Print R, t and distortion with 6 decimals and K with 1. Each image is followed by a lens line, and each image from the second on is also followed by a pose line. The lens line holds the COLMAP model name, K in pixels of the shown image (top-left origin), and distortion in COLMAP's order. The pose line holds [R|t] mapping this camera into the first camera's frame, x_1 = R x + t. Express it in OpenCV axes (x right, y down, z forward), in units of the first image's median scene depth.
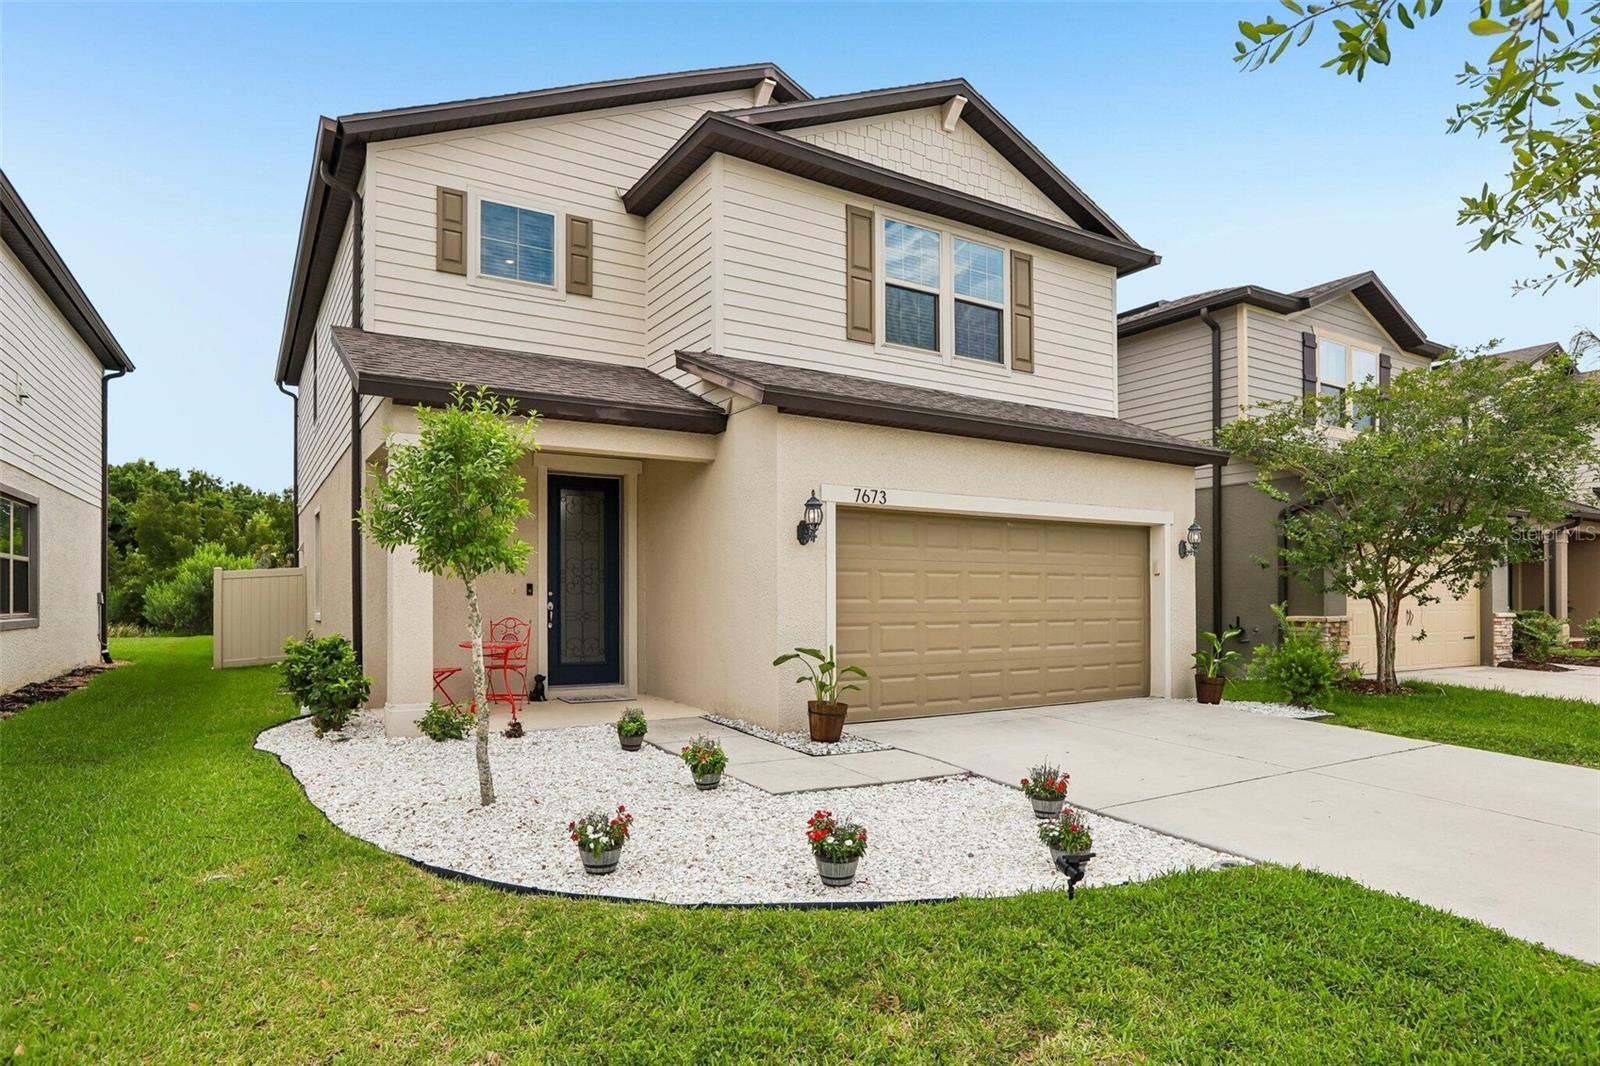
lens RADIAL K [[924.0, 0, 820.8], [0, 924.0, 604.4], [0, 0, 1]] dist [0.003436, 0.003774]
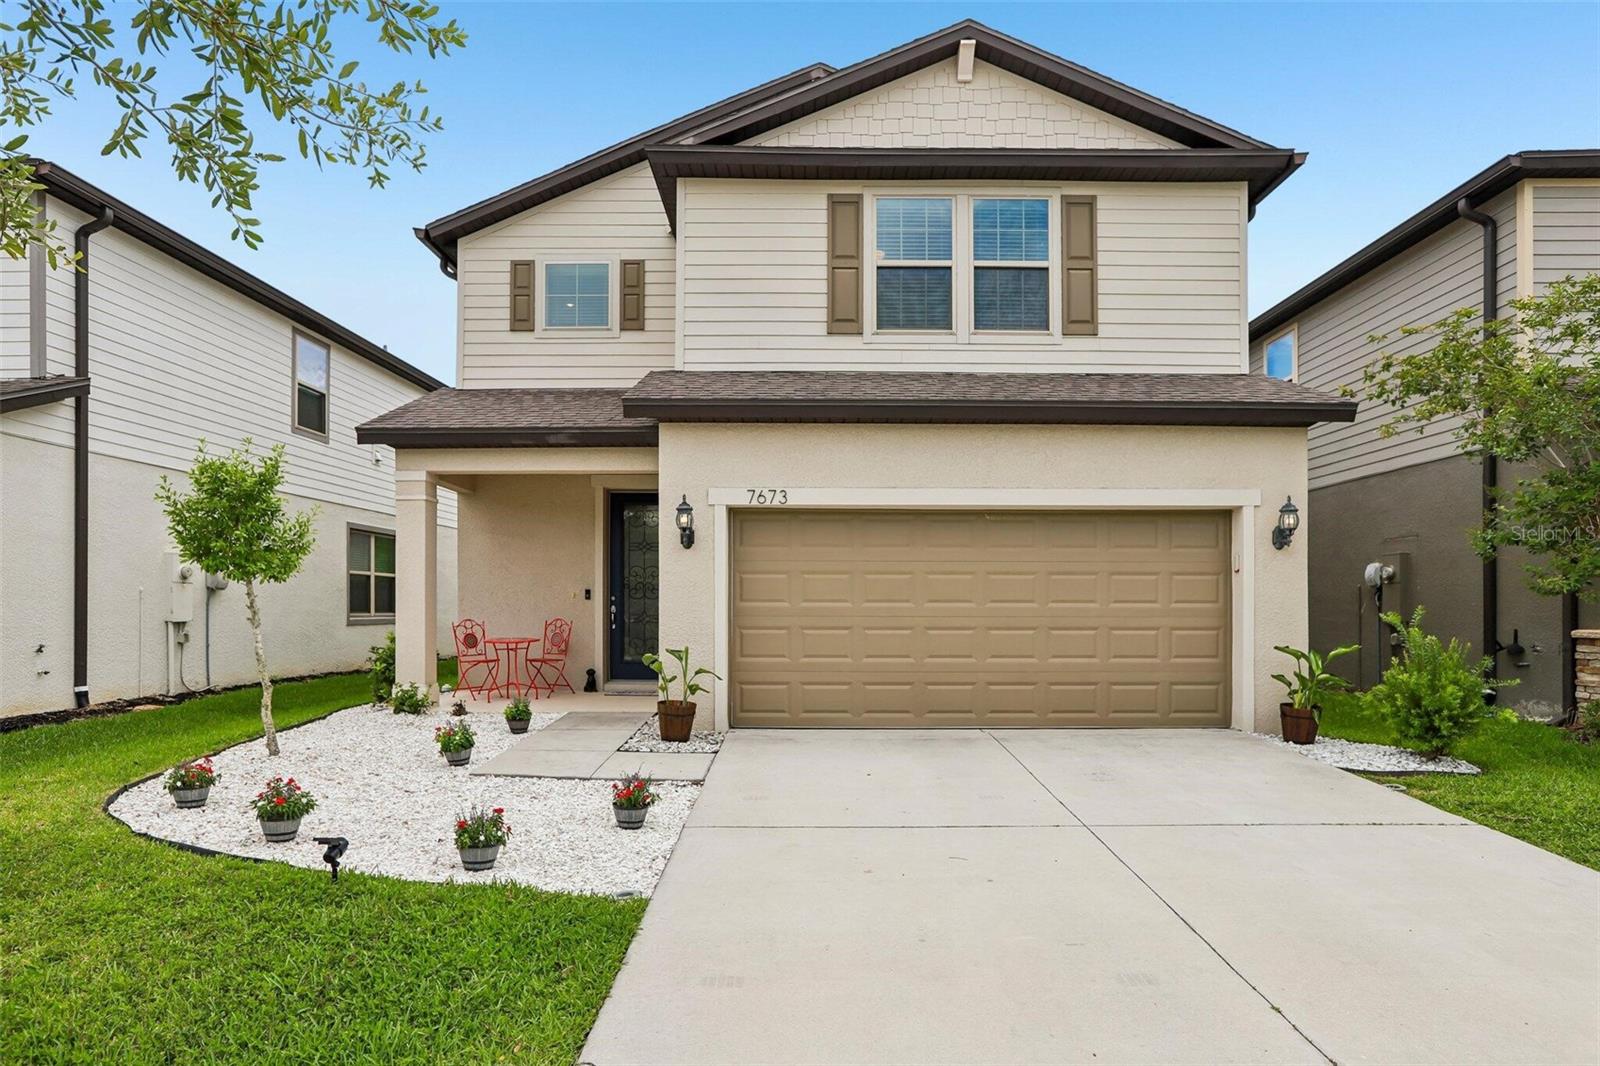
lens RADIAL K [[924.0, 0, 808.3], [0, 924.0, 615.1], [0, 0, 1]] dist [0.003436, 0.003774]
pose [[0.849160, 0.007399, -0.528084, 0.514875], [-0.005394, 0.999971, 0.005338, 0.002068], [0.528108, -0.001685, 0.849175, 0.165386]]
